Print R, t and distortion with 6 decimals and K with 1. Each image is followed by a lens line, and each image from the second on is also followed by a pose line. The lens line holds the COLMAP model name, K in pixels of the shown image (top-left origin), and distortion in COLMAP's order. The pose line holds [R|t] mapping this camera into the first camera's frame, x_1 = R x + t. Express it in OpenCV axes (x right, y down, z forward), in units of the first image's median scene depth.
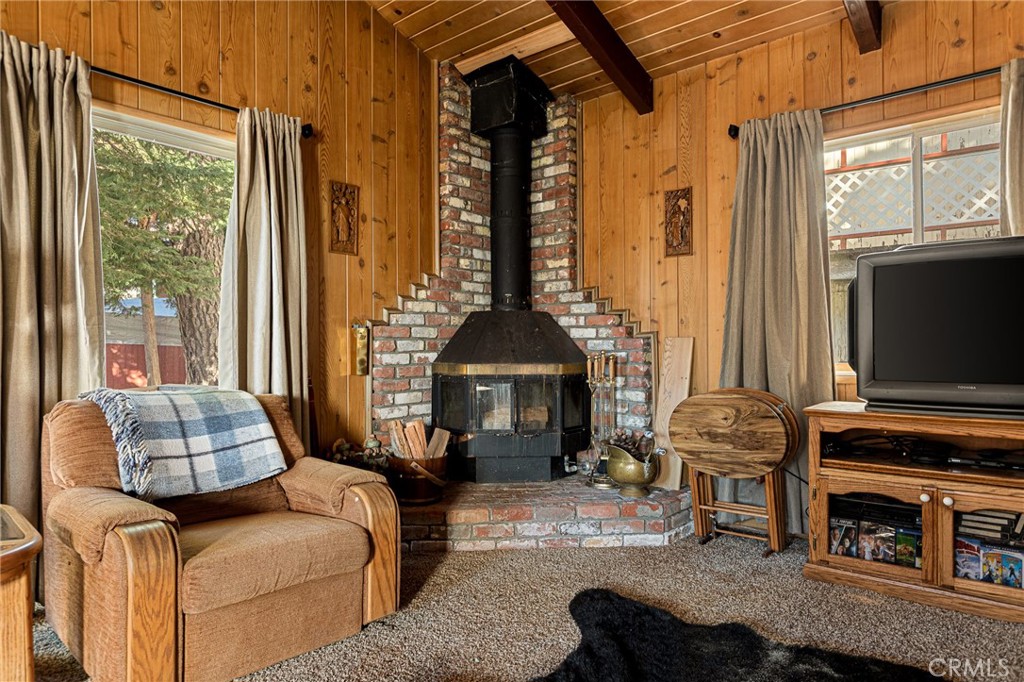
lens RADIAL K [[614.5, 0, 506.8], [0, 614.5, 345.1], [0, 0, 1]] dist [0.005929, -0.006661]
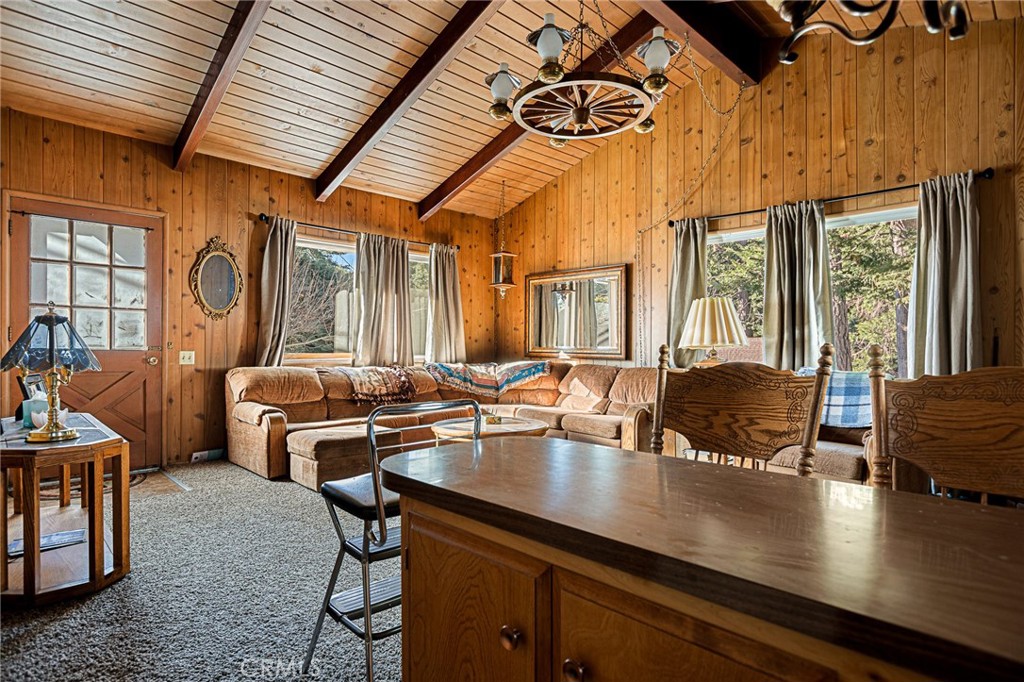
lens RADIAL K [[547.3, 0, 501.6], [0, 547.3, 349.0], [0, 0, 1]] dist [-0.004033, 0.002241]
pose [[-0.084277, 0.007175, -0.996417, 0.912172], [-0.002532, 0.999969, 0.007414, 0.000682], [0.996439, 0.003147, -0.084256, 0.117457]]
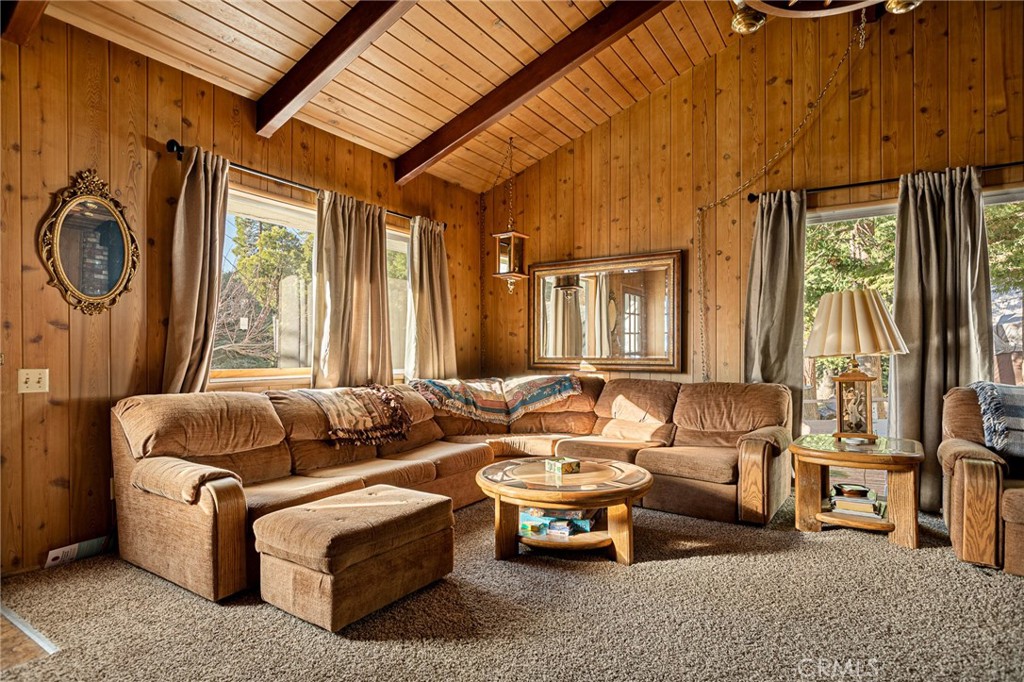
lens RADIAL K [[547.3, 0, 506.0], [0, 547.3, 360.5], [0, 0, 1]] dist [-0.004033, 0.002241]
pose [[0.134963, 0.010887, -0.990791, 0.404826], [0.002877, 0.999931, 0.011380, -0.000412], [0.990846, -0.004387, 0.134923, -0.273936]]
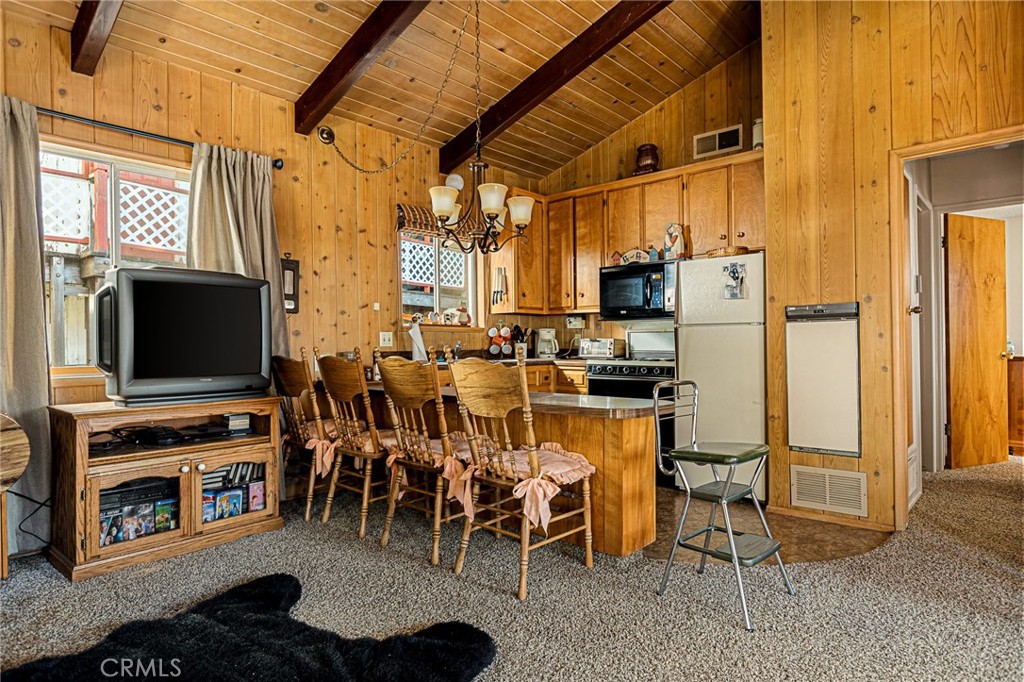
lens RADIAL K [[583.5, 0, 520.2], [0, 583.5, 339.7], [0, 0, 1]] dist [-0.006066, 0.002179]
pose [[0.005531, 0.011702, 0.999916, -0.402063], [0.007127, 0.999906, -0.011741, 0.000913], [-0.999959, 0.007192, 0.005447, 0.235825]]
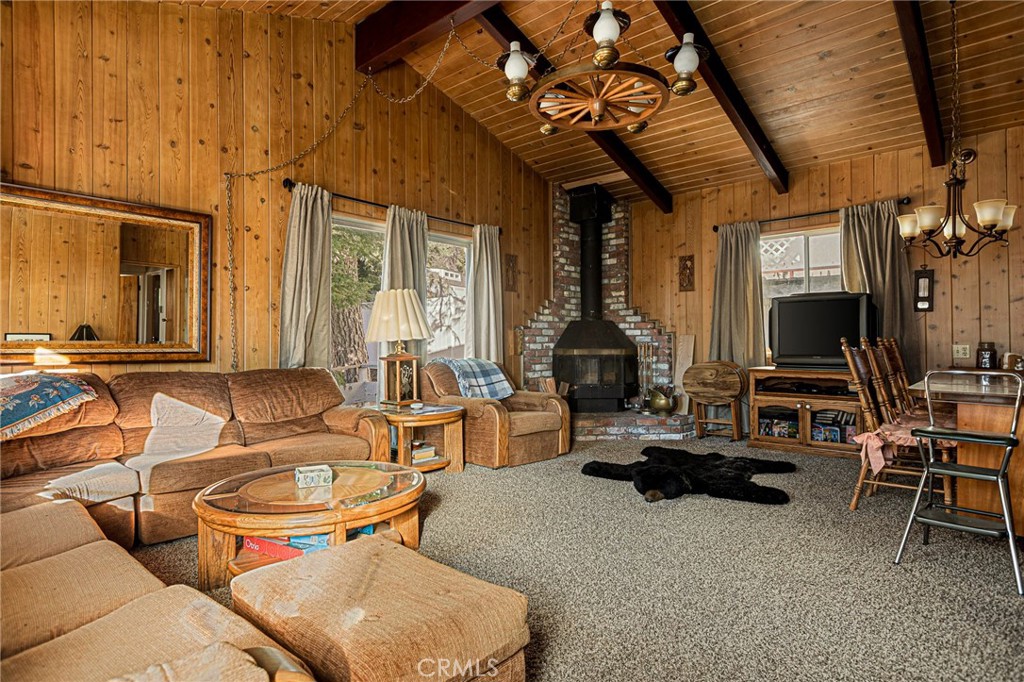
lens RADIAL K [[547.3, 0, 504.6], [0, 547.3, 339.3], [0, 0, 1]] dist [-0.004033, 0.002241]
pose [[0.999583, -0.000434, -0.028876, -0.271856], [0.000399, 0.999999, -0.001245, 0.003525], [0.028877, 0.001233, 0.999582, -0.817650]]
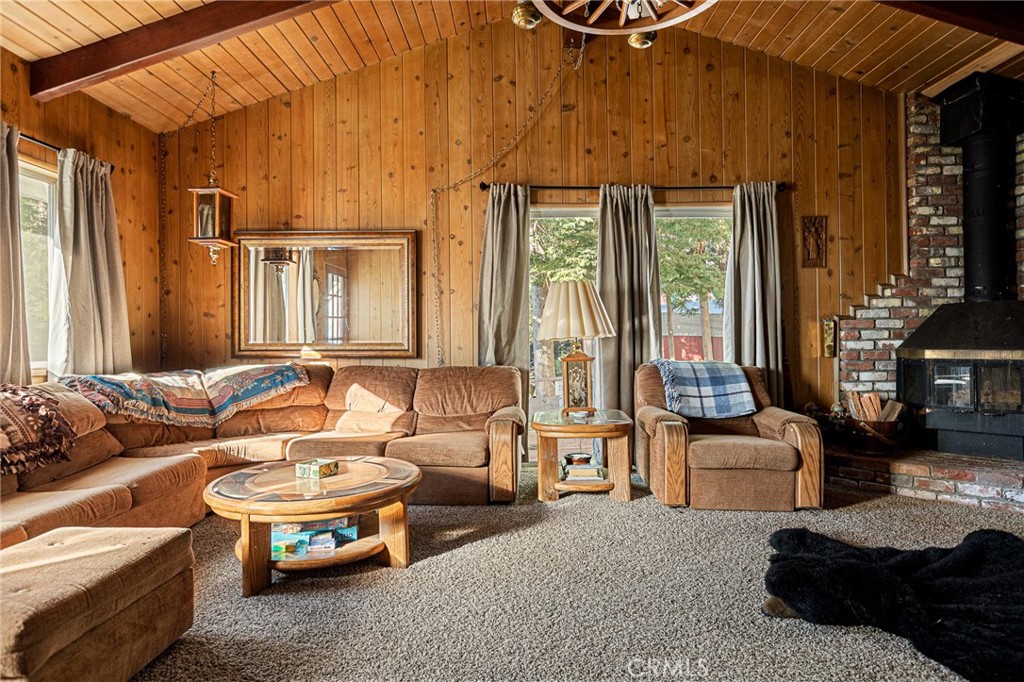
lens RADIAL K [[583.5, 0, 515.3], [0, 583.5, 337.5], [0, 0, 1]] dist [-0.006066, 0.002179]
pose [[0.651367, -0.007536, -0.758725, 0.323143], [0.008783, 0.999959, -0.002392, 0.003991], [0.758712, -0.005106, 0.651406, -0.394893]]
